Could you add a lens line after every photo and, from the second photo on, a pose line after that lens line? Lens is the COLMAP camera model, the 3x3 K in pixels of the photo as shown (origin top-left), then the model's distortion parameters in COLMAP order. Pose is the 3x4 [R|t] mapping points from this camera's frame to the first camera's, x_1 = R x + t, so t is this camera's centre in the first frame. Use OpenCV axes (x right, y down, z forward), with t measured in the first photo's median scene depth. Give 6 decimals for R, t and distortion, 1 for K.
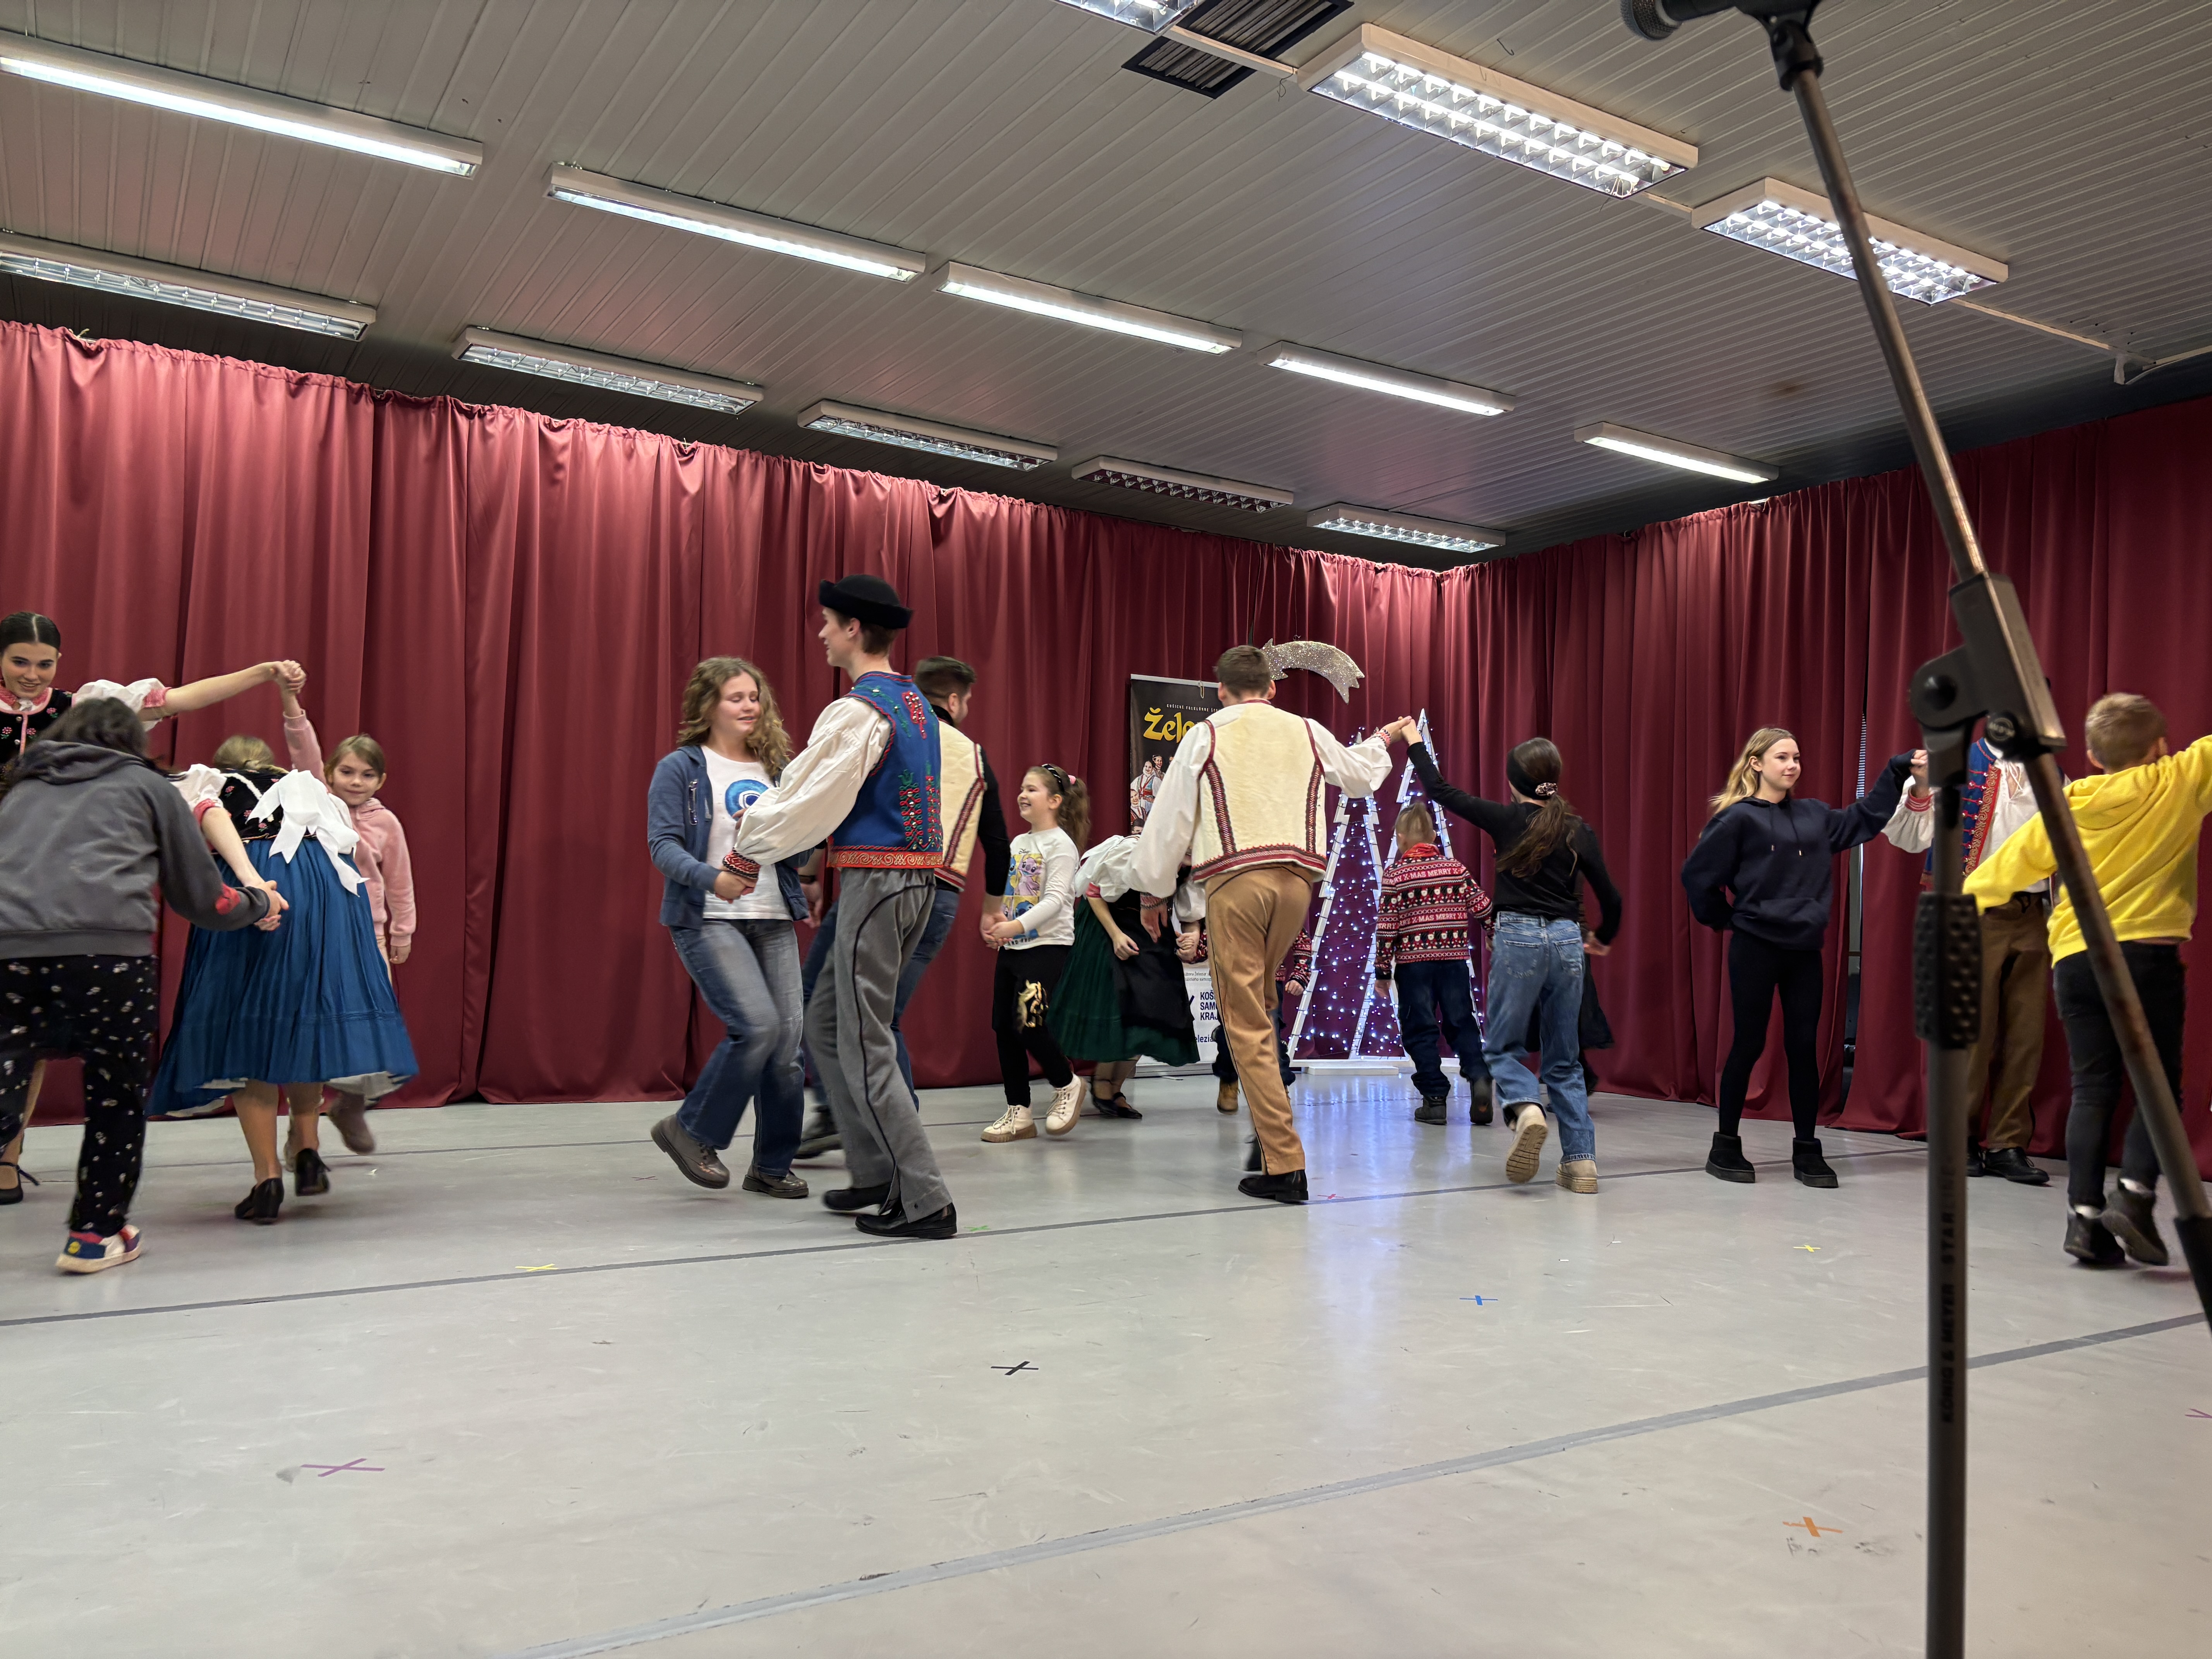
lens RADIAL K [[1710.8, 0, 1173.7], [0, 1710.8, 831.4], [0, 0, 1]] dist [0.001350, 0.006111]
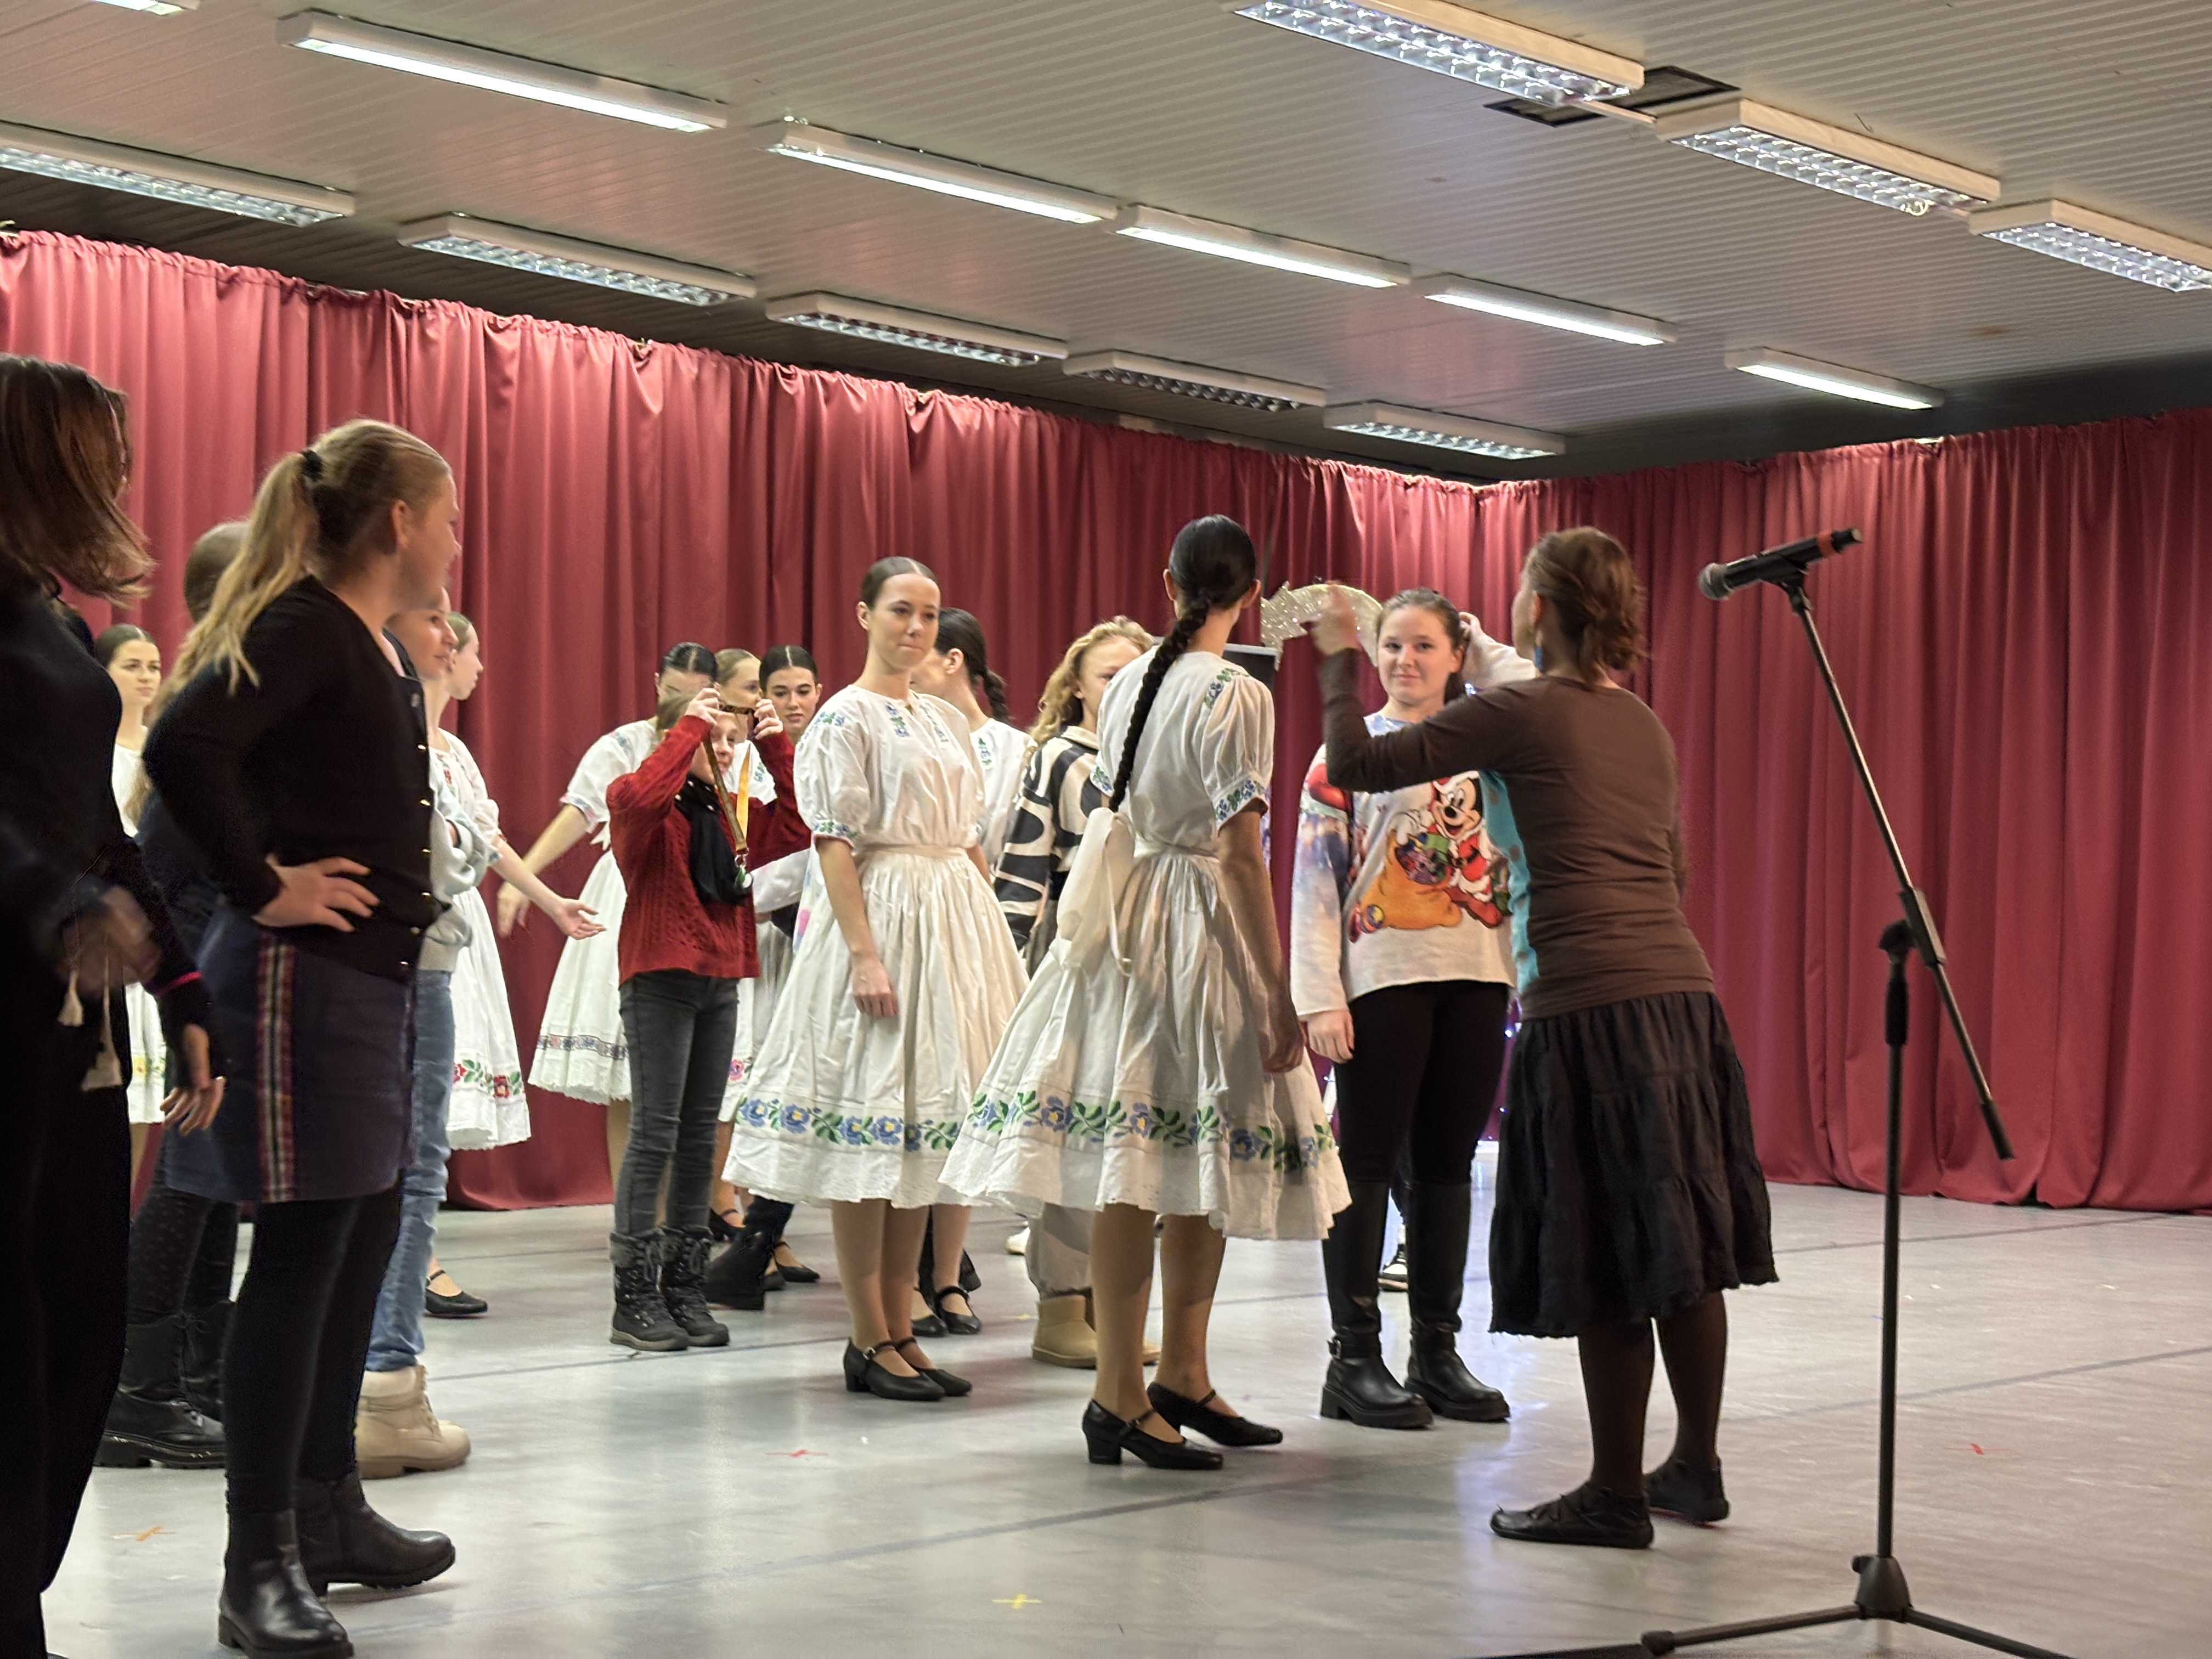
lens RADIAL K [[3272.0, 0, 1106.0], [0, 3272.0, 829.5], [0, 0, 1]] dist [0.028192, 0.050645]
pose [[0.981832, 0.002799, 0.189731, -0.356812], [-0.007443, 0.999690, 0.023768, -0.044947], [-0.189606, -0.024749, 0.981548, -0.486480]]
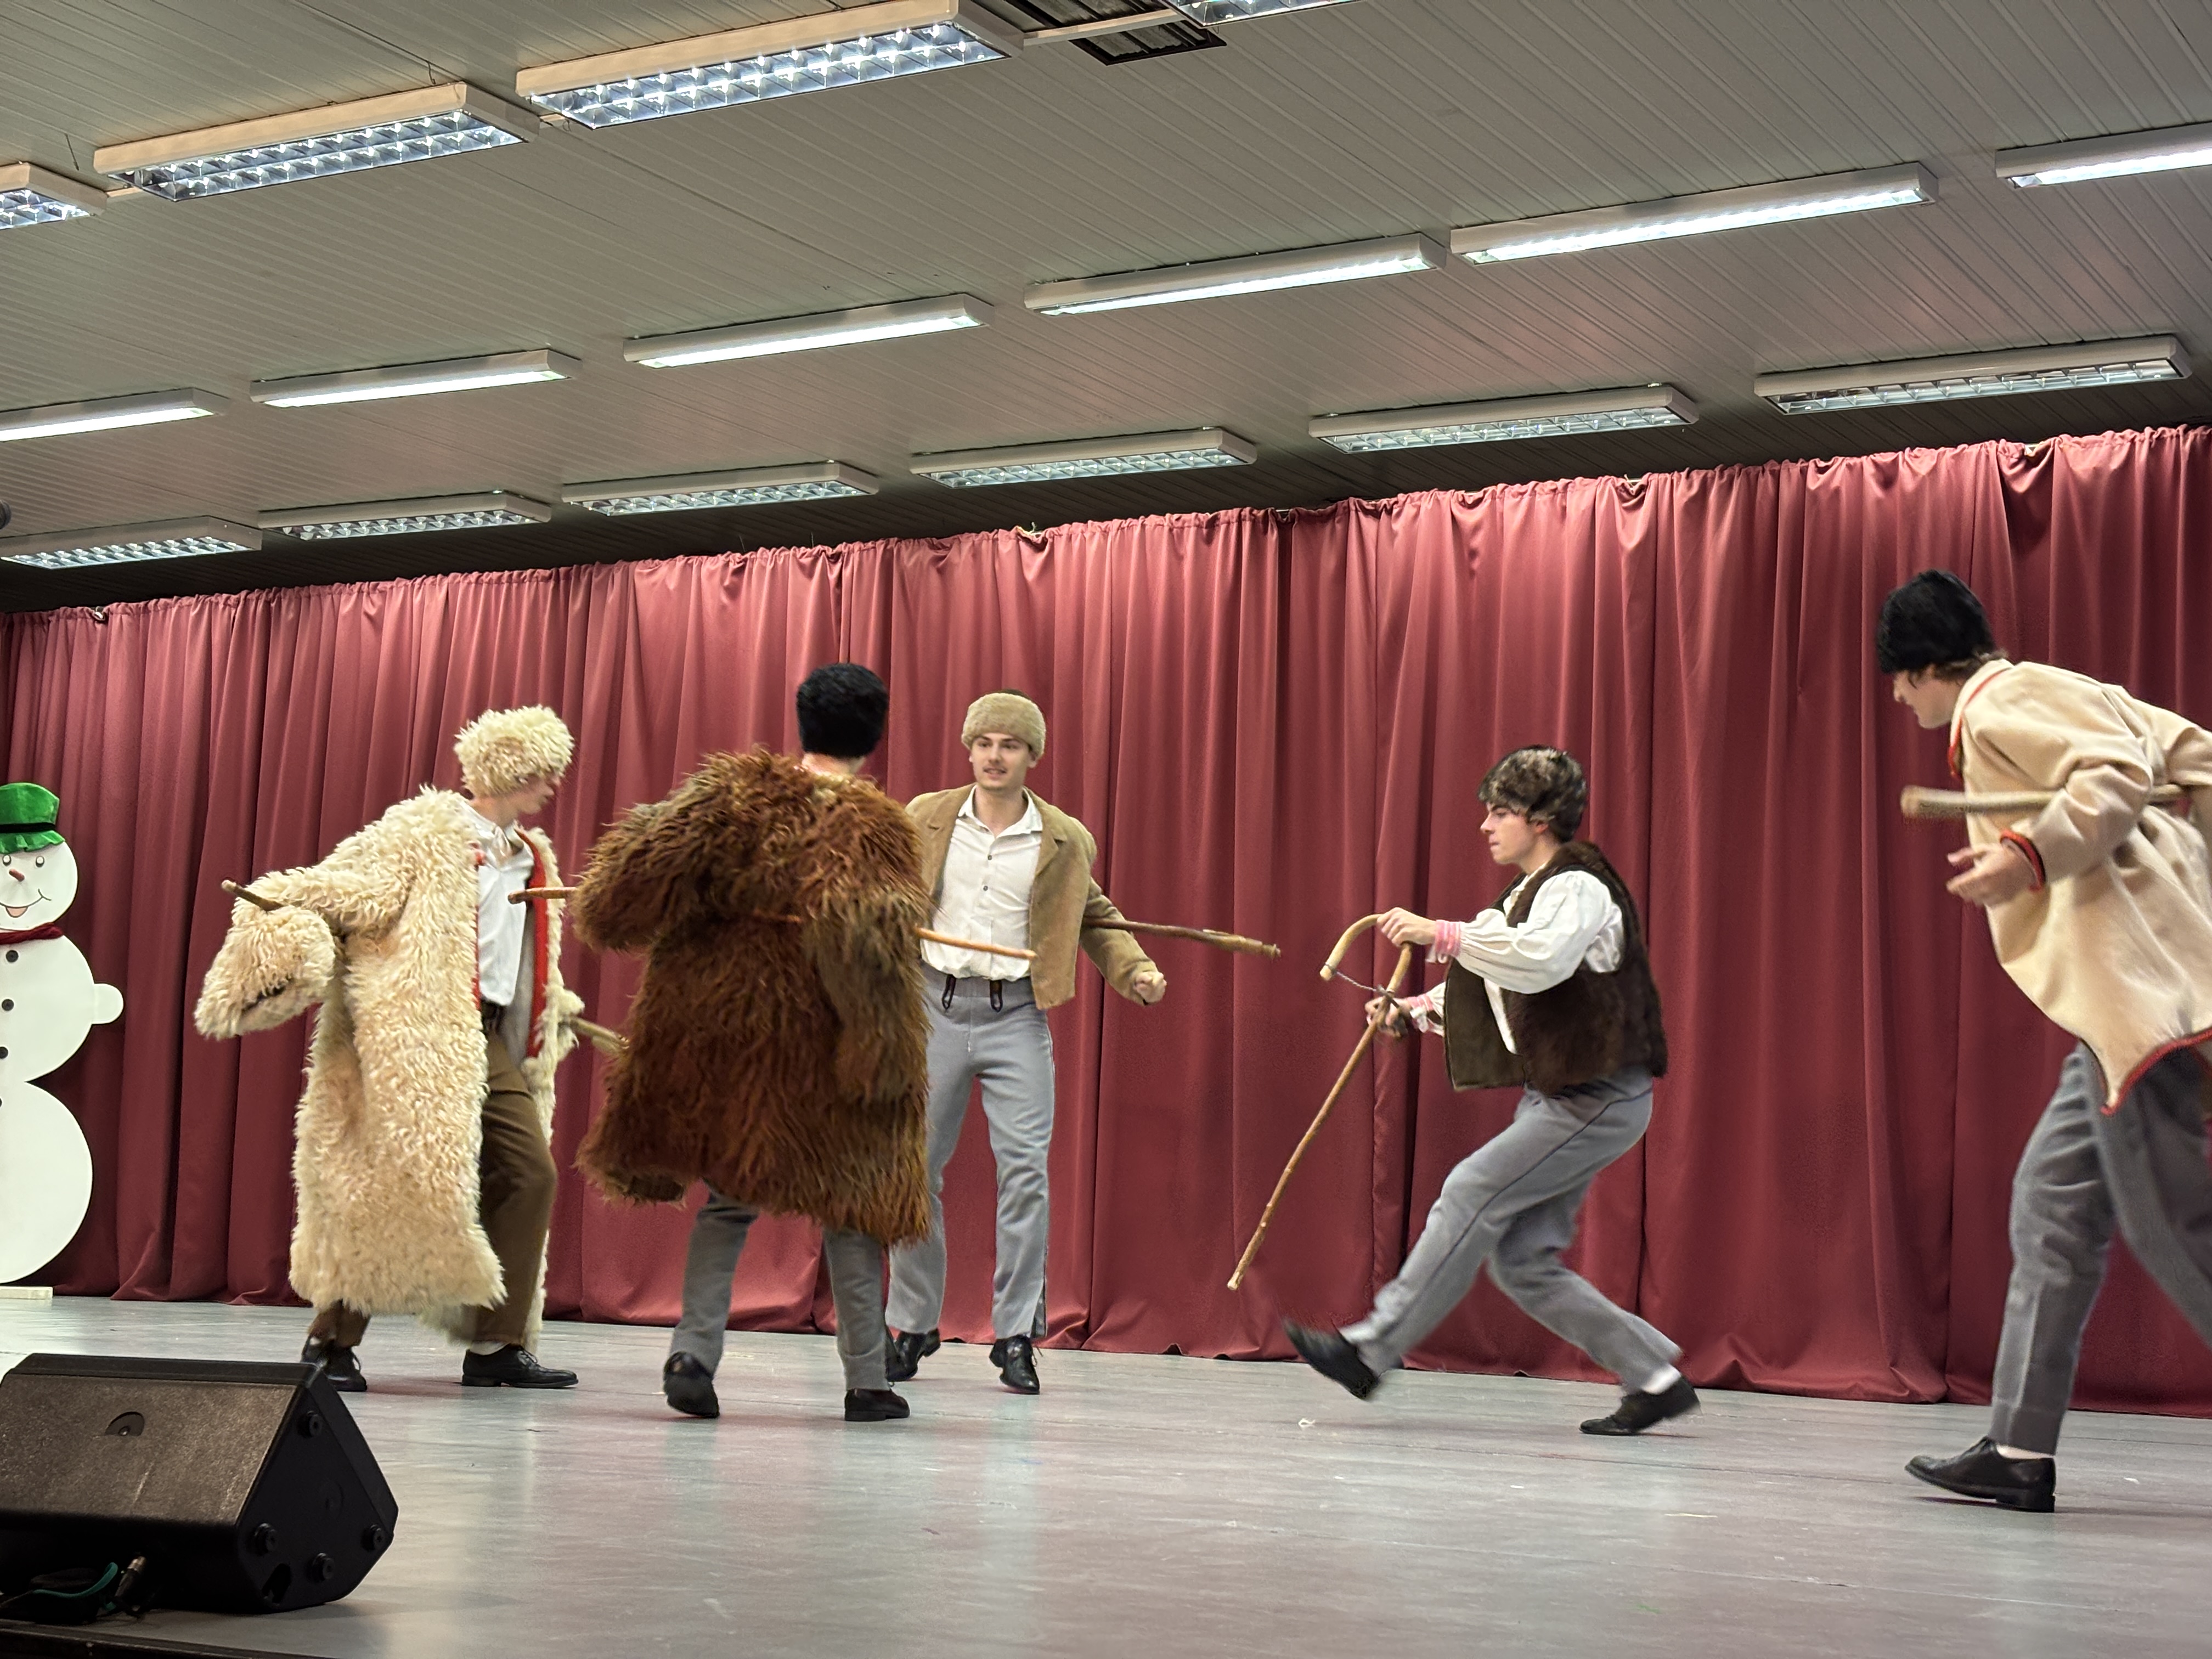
lens RADIAL K [[3272.0, 0, 1106.0], [0, 3272.0, 829.5], [0, 0, 1]] dist [0.028192, 0.050645]
pose [[0.477858, -0.109572, -0.871577, 0.787027], [0.039987, 0.993875, -0.103023, 0.051314], [0.877526, 0.014379, 0.479313, 0.149075]]
